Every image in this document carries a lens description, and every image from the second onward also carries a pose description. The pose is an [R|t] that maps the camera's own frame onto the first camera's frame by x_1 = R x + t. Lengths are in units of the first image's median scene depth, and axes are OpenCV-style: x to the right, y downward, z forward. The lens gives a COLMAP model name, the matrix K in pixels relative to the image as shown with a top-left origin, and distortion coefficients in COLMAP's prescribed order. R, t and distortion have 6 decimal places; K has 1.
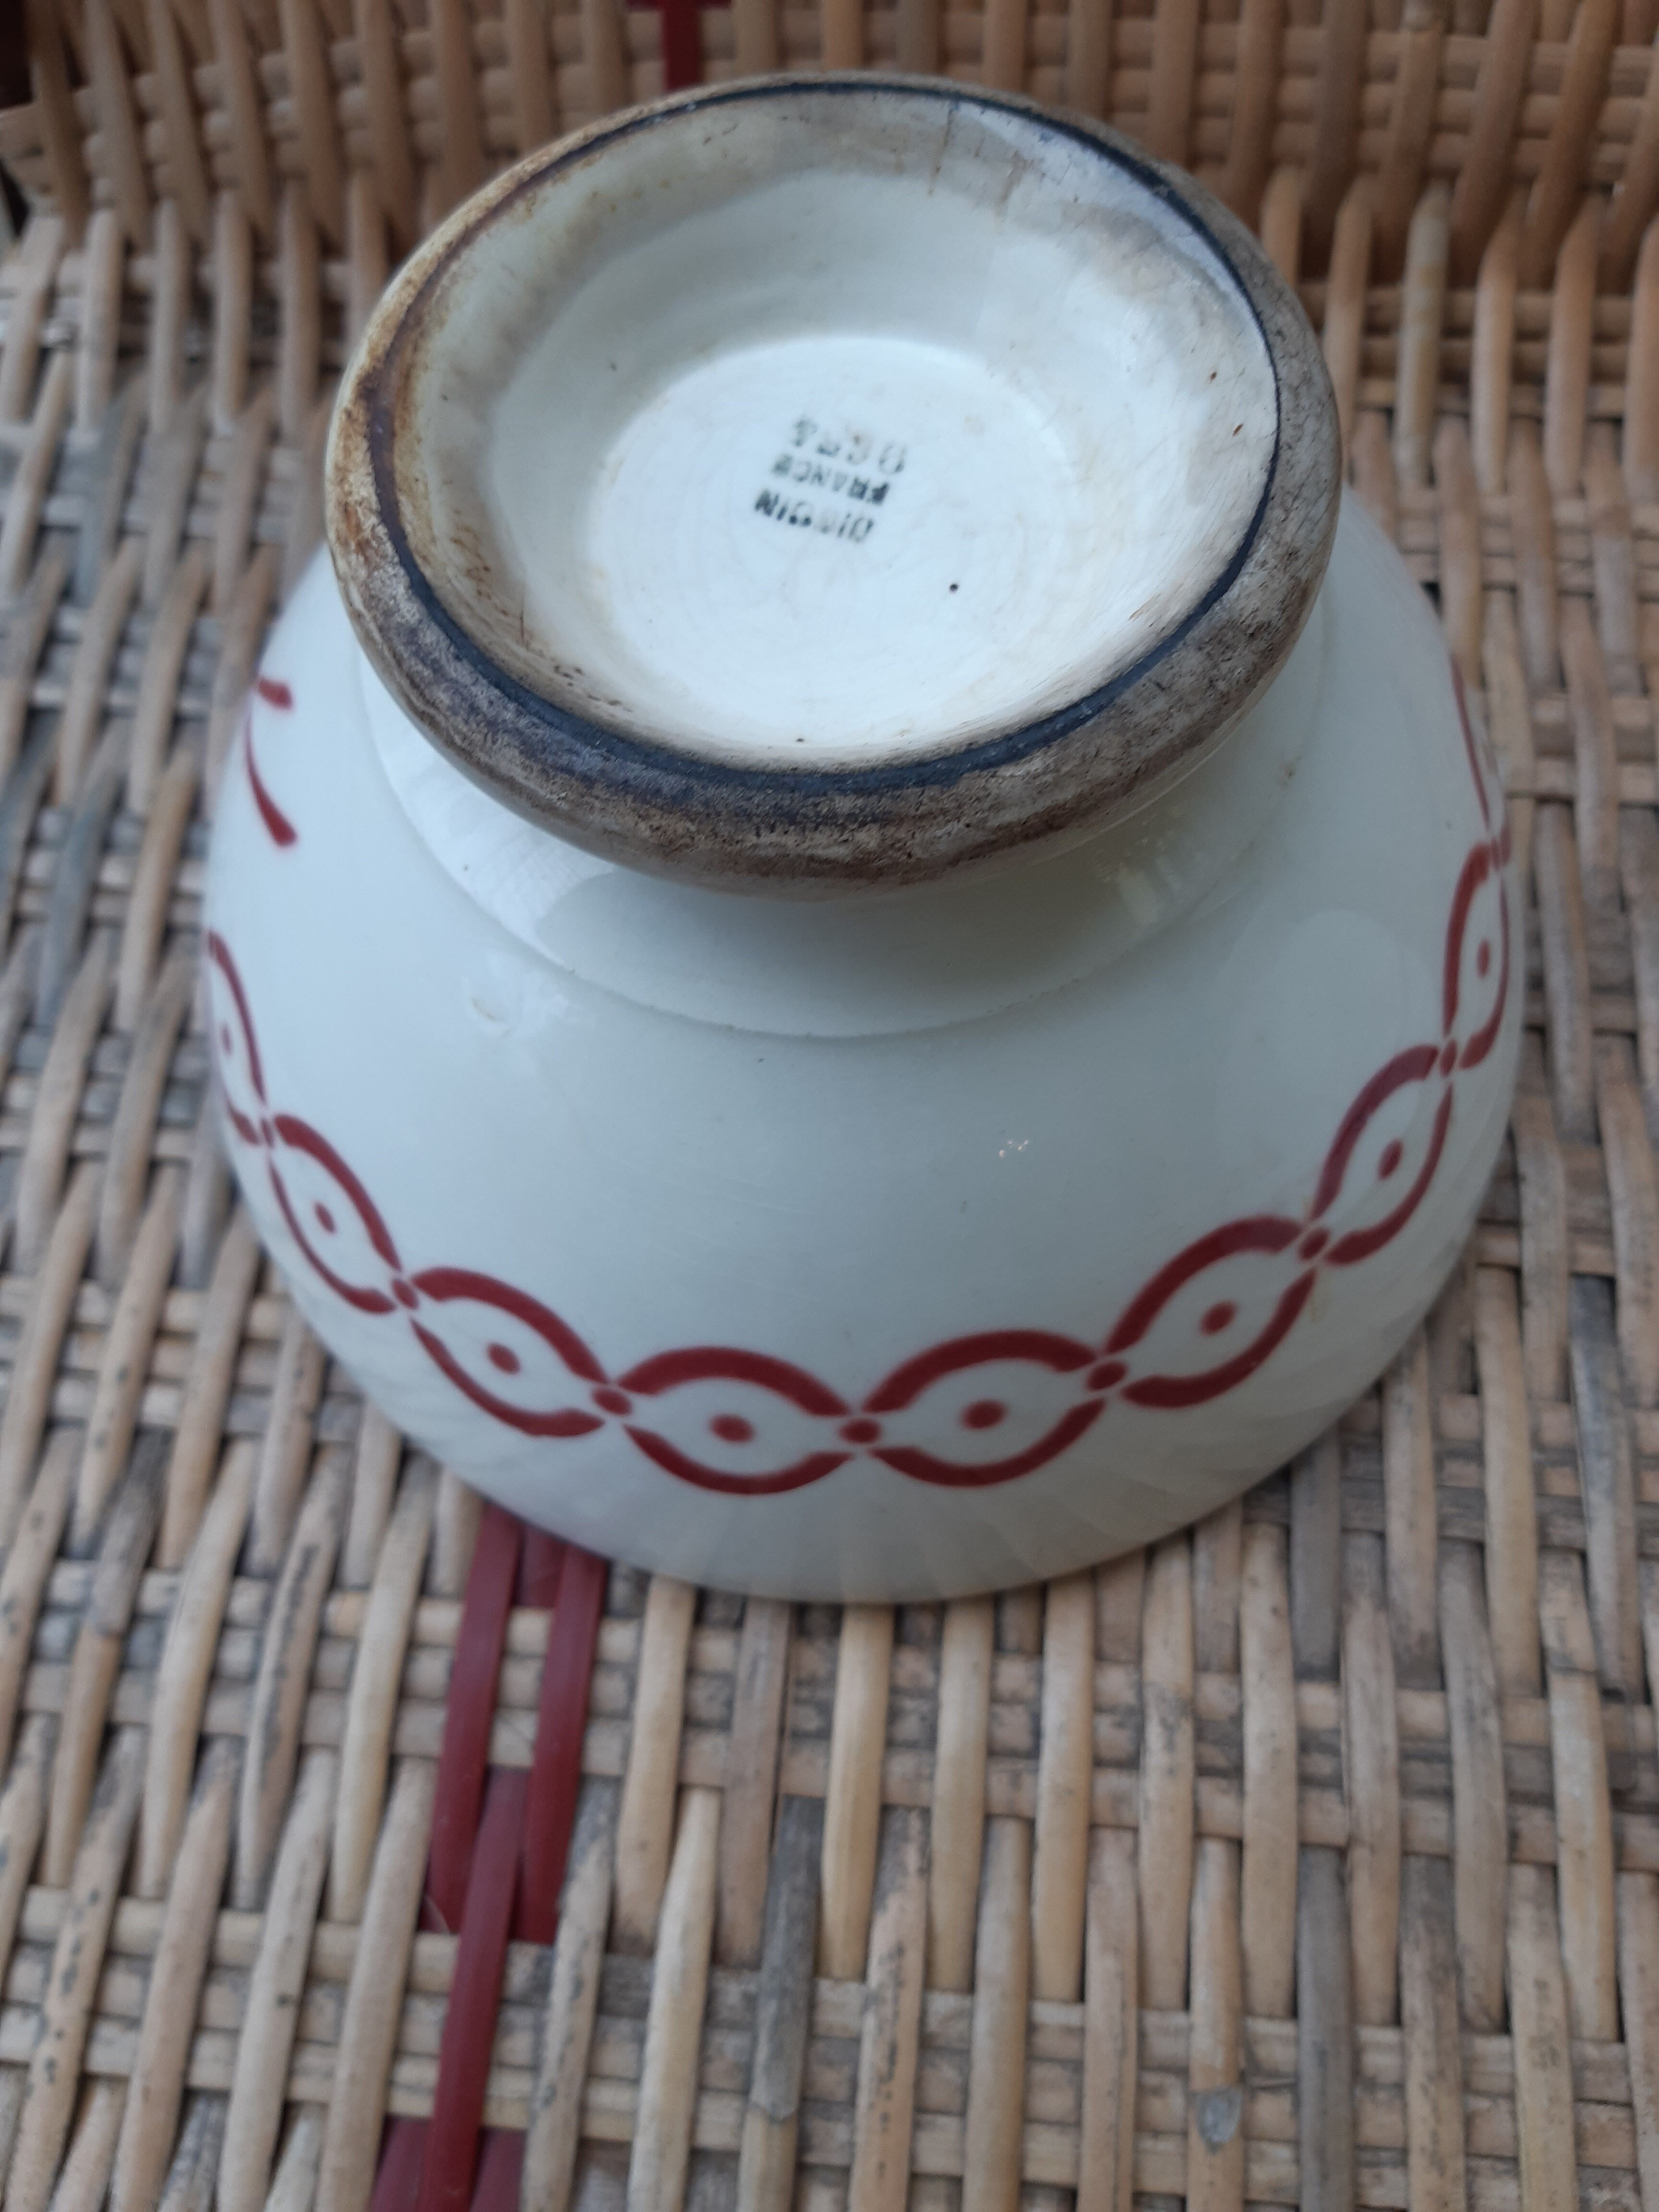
lens RADIAL K [[1769.6, 0, 841.8], [0, 1769.6, 1131.4], [0, 0, 1]] dist [-0.005918, -0.094047]
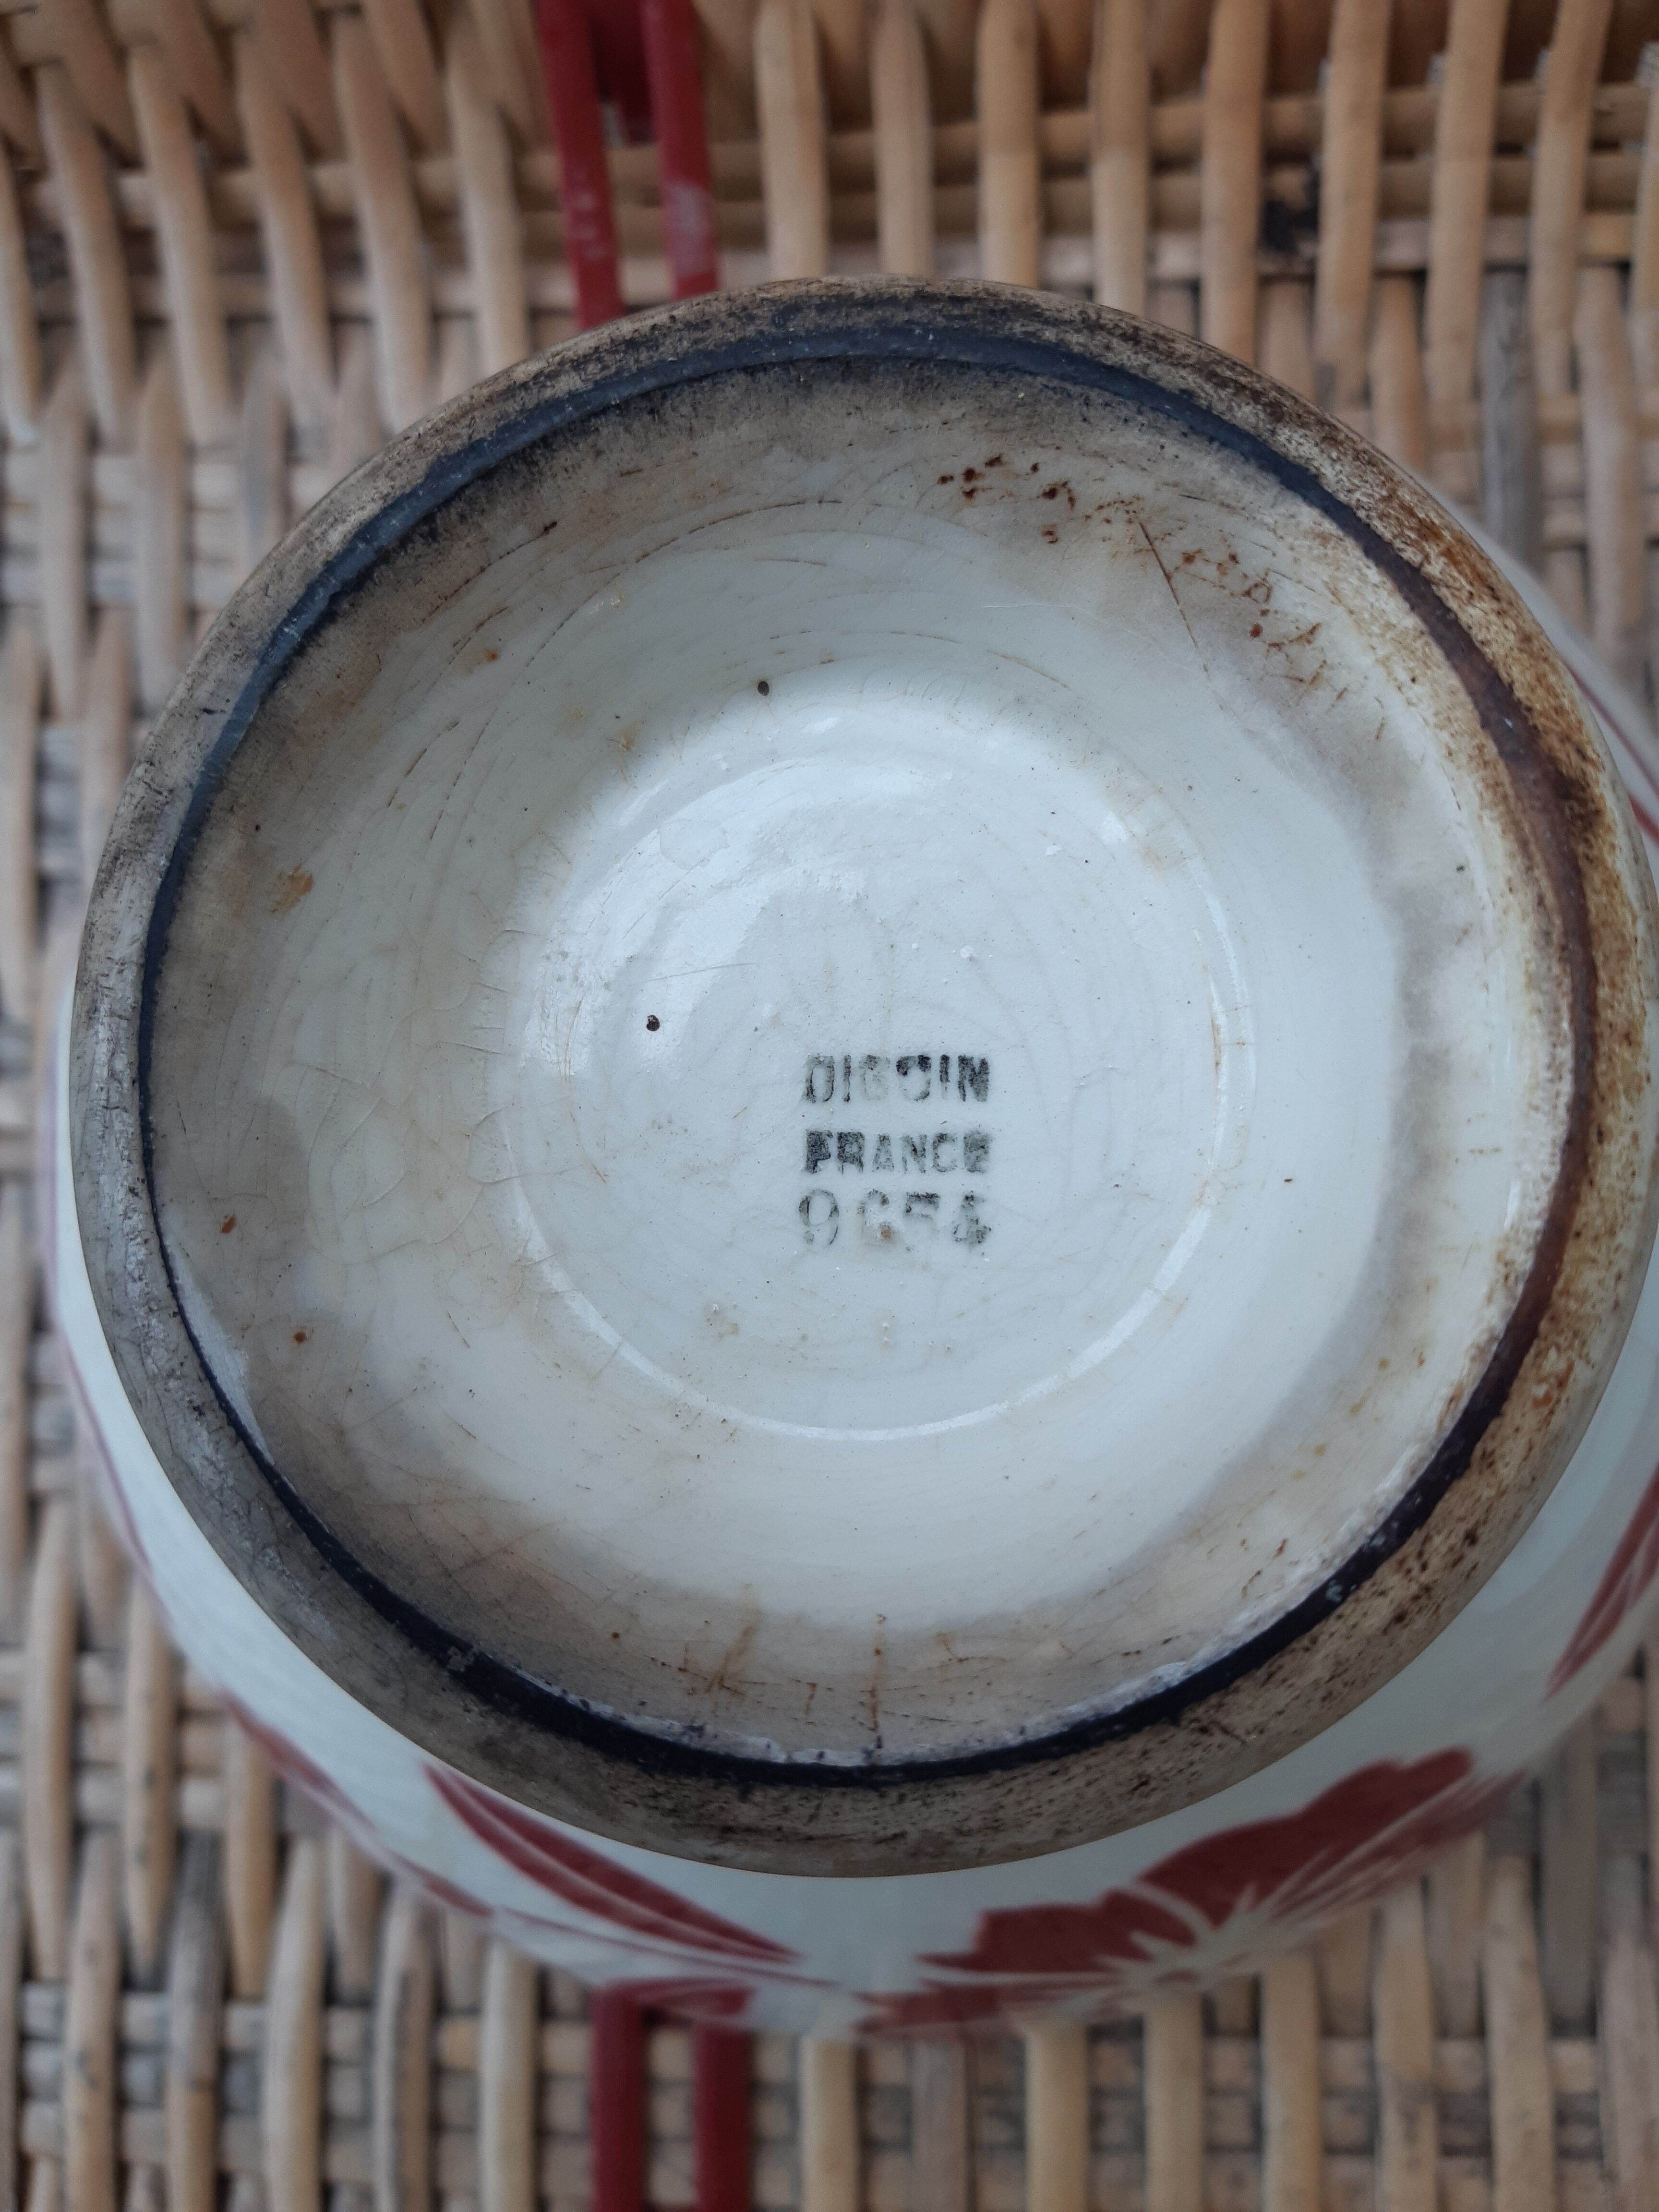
lens RADIAL K [[1769.6, 0, 841.8], [0, 1769.6, 1131.4], [0, 0, 1]] dist [-0.005918, -0.094047]
pose [[-0.930320, 0.363942, 0.045278, -0.019685], [-0.308676, -0.843691, 0.439209, -0.649743], [0.198047, 0.394629, 0.897243, 0.415344]]
